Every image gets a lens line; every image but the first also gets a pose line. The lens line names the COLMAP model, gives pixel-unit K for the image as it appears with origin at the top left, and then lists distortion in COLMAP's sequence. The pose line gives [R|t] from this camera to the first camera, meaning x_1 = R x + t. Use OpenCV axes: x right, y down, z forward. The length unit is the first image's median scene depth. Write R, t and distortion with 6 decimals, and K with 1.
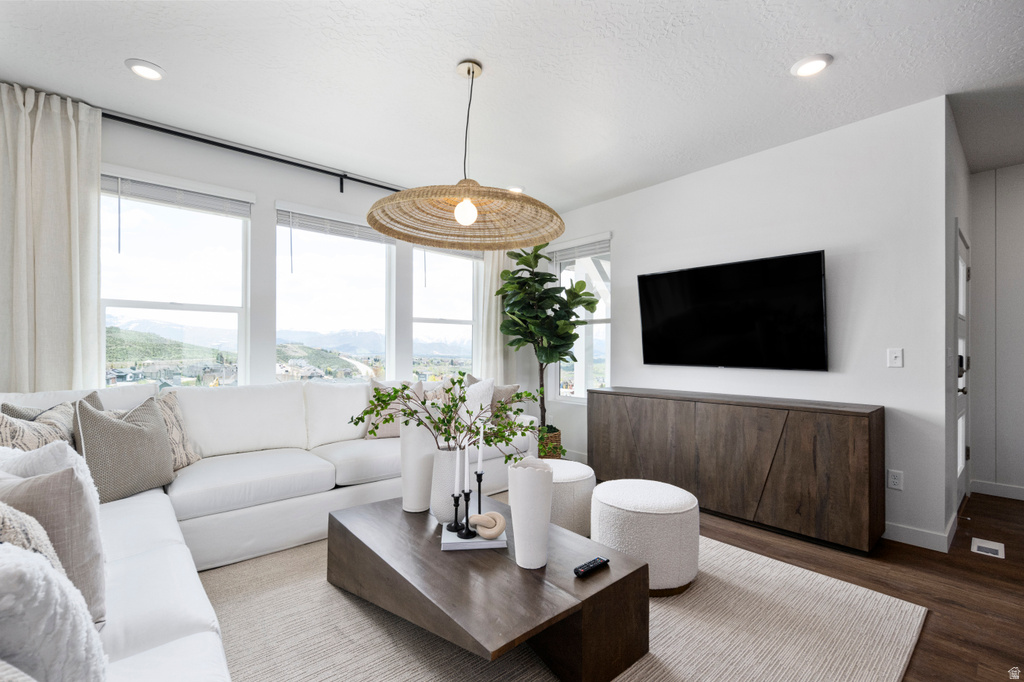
lens RADIAL K [[447.5, 0, 512.9], [0, 447.5, 342.7], [0, 0, 1]] dist [0.001520, -0.000401]
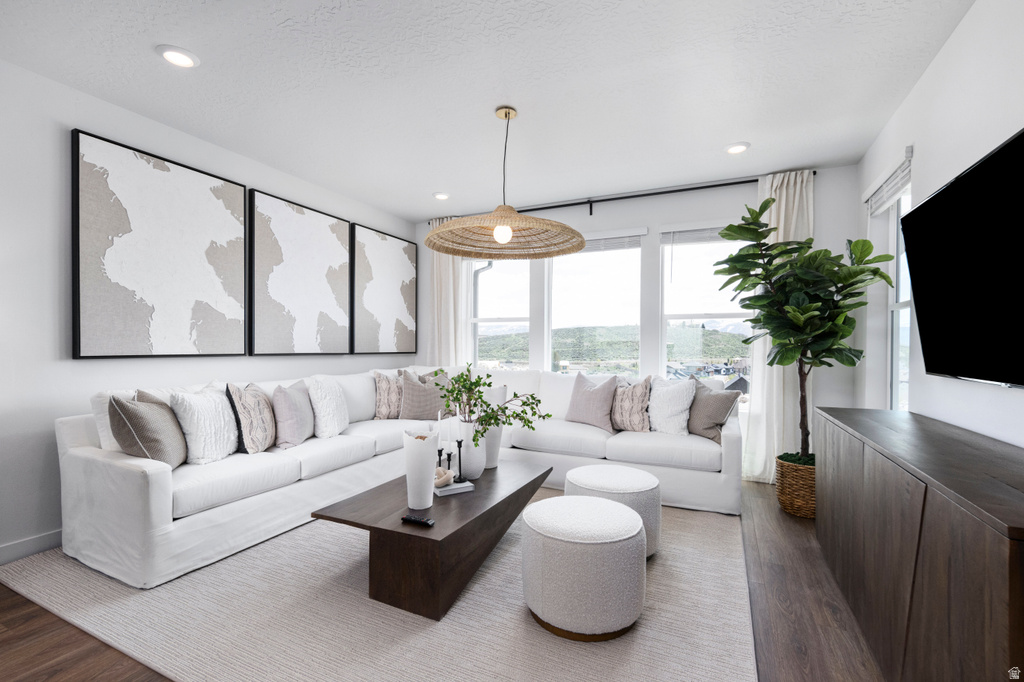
lens RADIAL K [[445.3, 0, 516.4], [0, 445.3, 343.2], [0, 0, 1]] dist [0.002637, -0.000096]
pose [[0.399567, -0.008329, -0.916666, 0.779556], [0.010412, 0.999935, -0.004547, 0.010293], [0.916645, -0.007728, 0.399628, 0.420141]]
